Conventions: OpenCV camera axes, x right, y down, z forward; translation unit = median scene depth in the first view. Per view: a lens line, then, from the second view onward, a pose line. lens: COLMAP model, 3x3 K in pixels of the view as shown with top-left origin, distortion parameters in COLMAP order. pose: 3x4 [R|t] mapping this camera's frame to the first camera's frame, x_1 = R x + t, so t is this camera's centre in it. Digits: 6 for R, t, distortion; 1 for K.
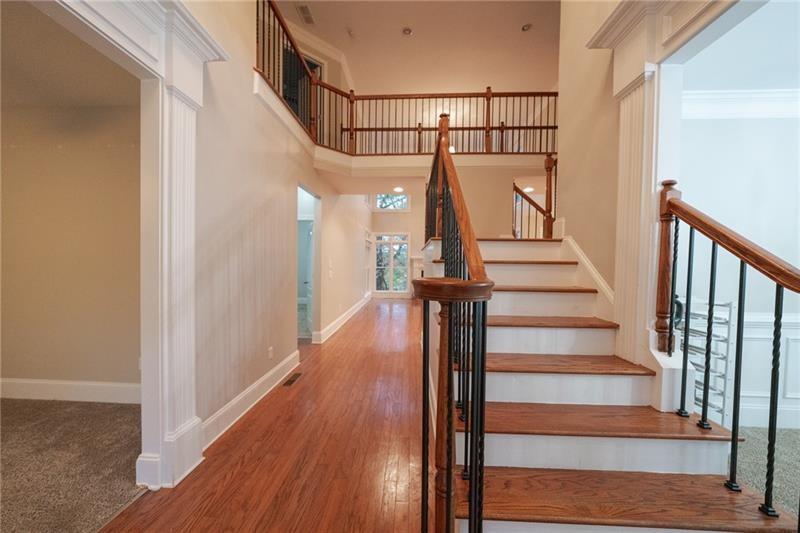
lens RADIAL K [[275.5, 0, 397.1], [0, 275.5, 272.8], [0, 0, 1]] dist [-0.000018, 0.000061]
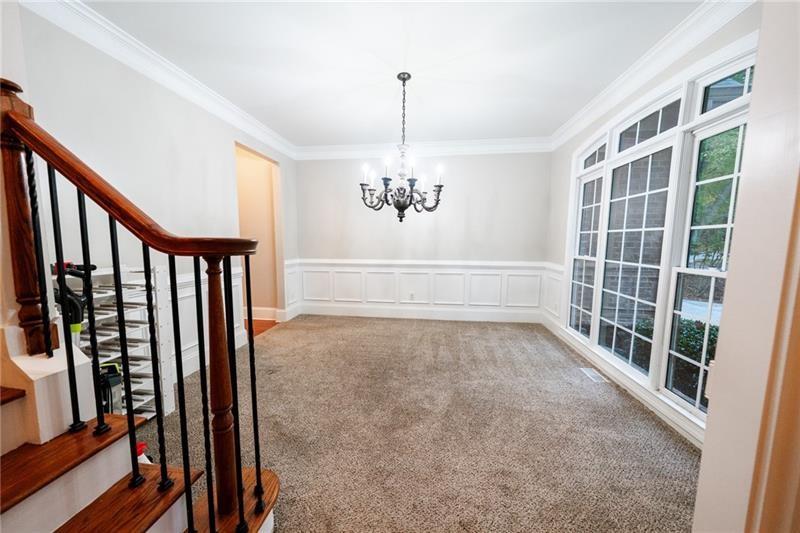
lens RADIAL K [[275.5, 0, 397.1], [0, 275.5, 272.8], [0, 0, 1]] dist [-0.000018, 0.000061]
pose [[0.071999, -0.123904, 0.989679, 0.417580], [0.022722, 0.992200, 0.122566, 0.034494], [-0.997146, 0.013663, 0.074253, 0.097014]]
